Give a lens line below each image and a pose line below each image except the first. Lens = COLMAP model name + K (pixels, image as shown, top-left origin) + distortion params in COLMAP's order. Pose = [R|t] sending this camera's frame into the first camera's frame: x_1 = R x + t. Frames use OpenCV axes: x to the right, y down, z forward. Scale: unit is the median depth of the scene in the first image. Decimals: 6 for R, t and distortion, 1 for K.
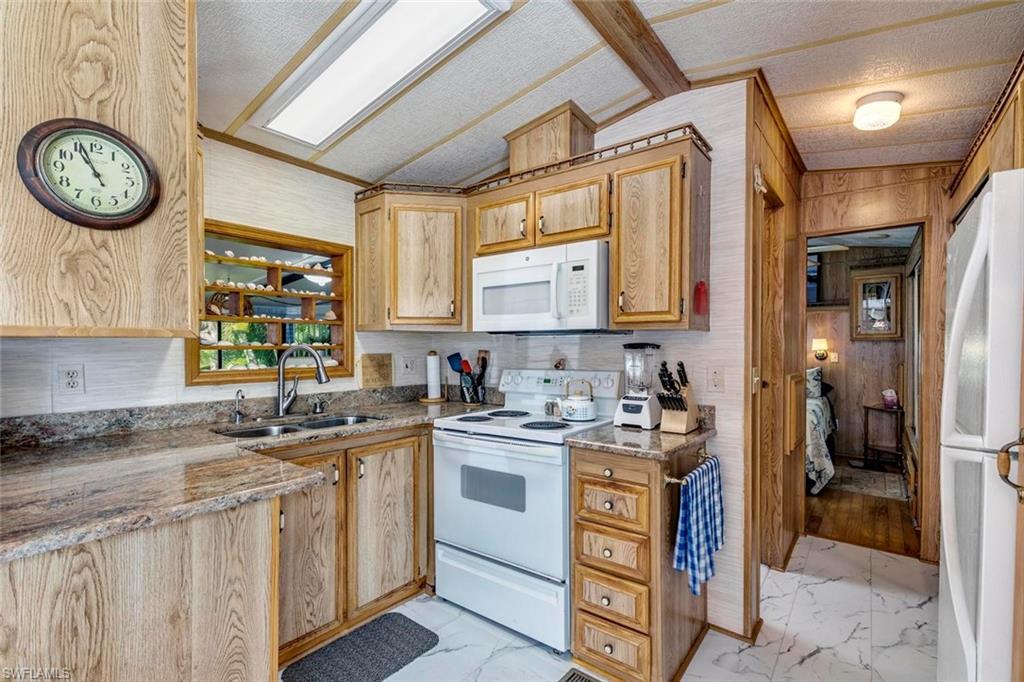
lens RADIAL K [[453.4, 0, 509.3], [0, 453.4, 349.2], [0, 0, 1]] dist [0.011809, -0.000402]
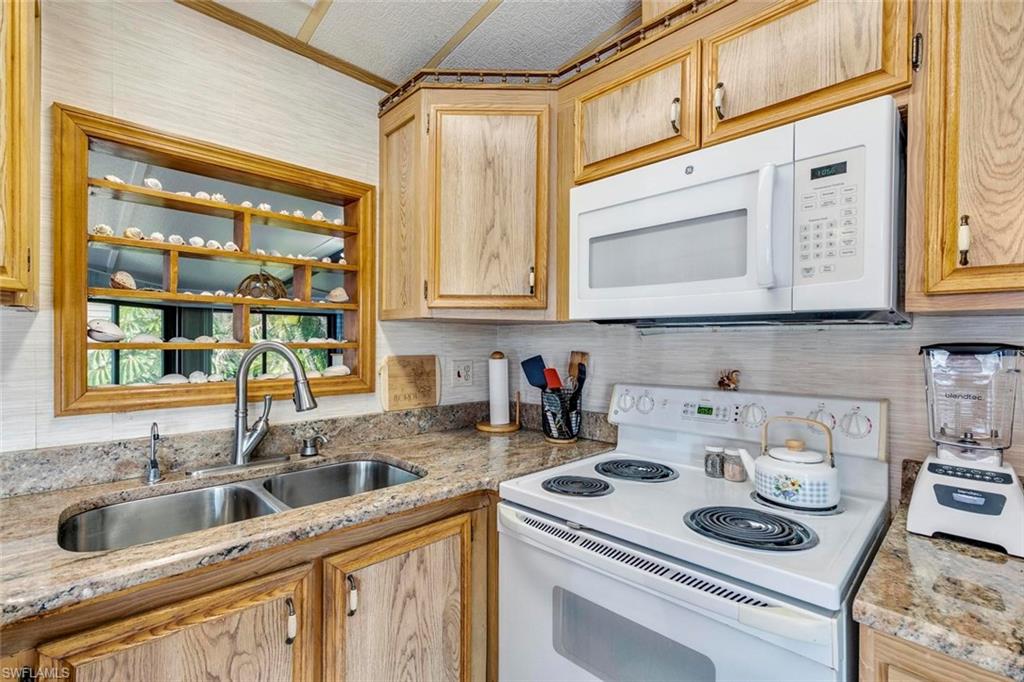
lens RADIAL K [[453.4, 0, 513.9], [0, 453.4, 341.7], [0, 0, 1]] dist [0.011809, -0.000402]
pose [[0.991679, 0.005969, -0.128600, -0.080853], [-0.006885, 0.999954, -0.006676, -0.007831], [0.128555, 0.007506, 0.991674, 0.464825]]
